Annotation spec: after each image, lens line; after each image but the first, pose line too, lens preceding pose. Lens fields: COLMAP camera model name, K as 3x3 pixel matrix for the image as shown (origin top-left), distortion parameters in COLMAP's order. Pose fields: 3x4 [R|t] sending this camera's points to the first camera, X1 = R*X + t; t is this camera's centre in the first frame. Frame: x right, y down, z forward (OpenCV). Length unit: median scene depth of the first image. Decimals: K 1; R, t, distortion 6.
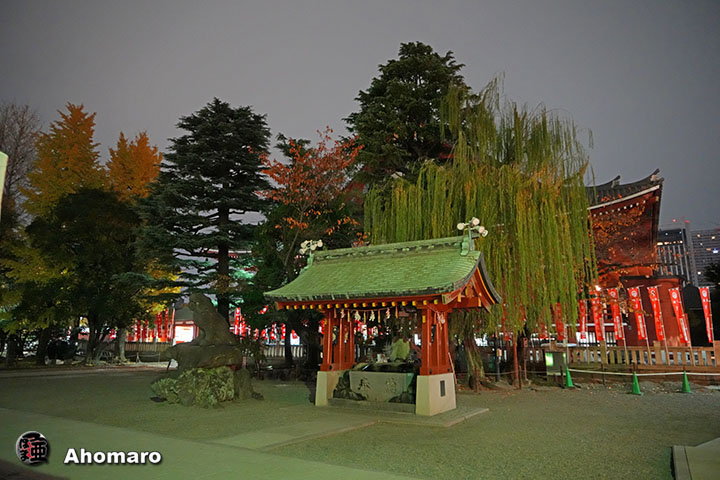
lens RADIAL K [[489.4, 0, 356.6], [0, 489.4, 236.7], [0, 0, 1]] dist [-0.033613, 0.006365]
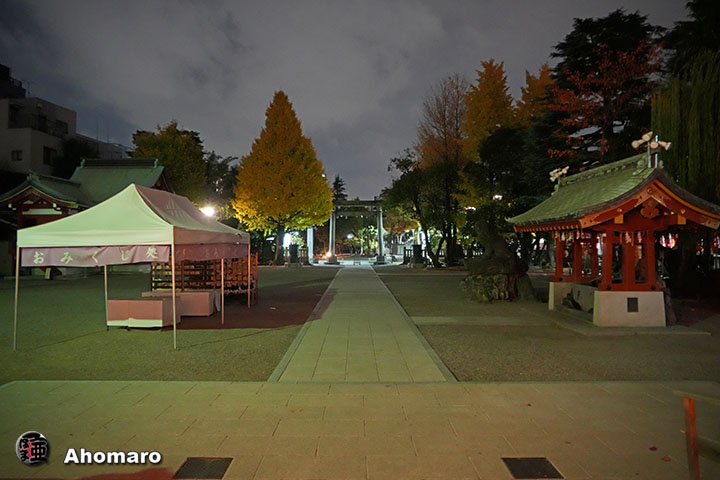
lens RADIAL K [[489.4, 0, 356.6], [0, 489.4, 236.7], [0, 0, 1]] dist [-0.033613, 0.006365]
pose [[0.526281, -0.016385, -0.850153, 0.610254], [0.179616, 0.979396, 0.092314, -0.025108], [0.831124, -0.201284, 0.518380, 0.008284]]
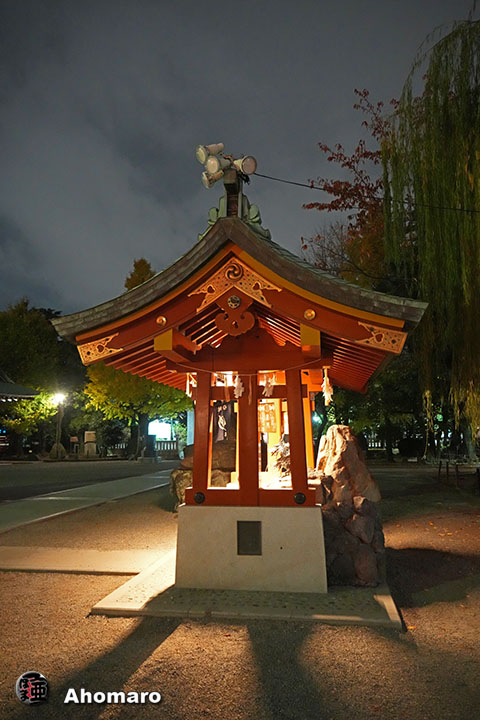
lens RADIAL K [[519.0, 0, 240.0], [0, 519.0, 360.0], [0, 0, 1]] dist [0.089759, 0.000204]
pose [[0.376829, -0.147147, -0.914520, 0.529405], [0.213026, 0.974604, -0.069037, 0.148399], [0.901454, -0.168801, 0.398606, 0.677149]]
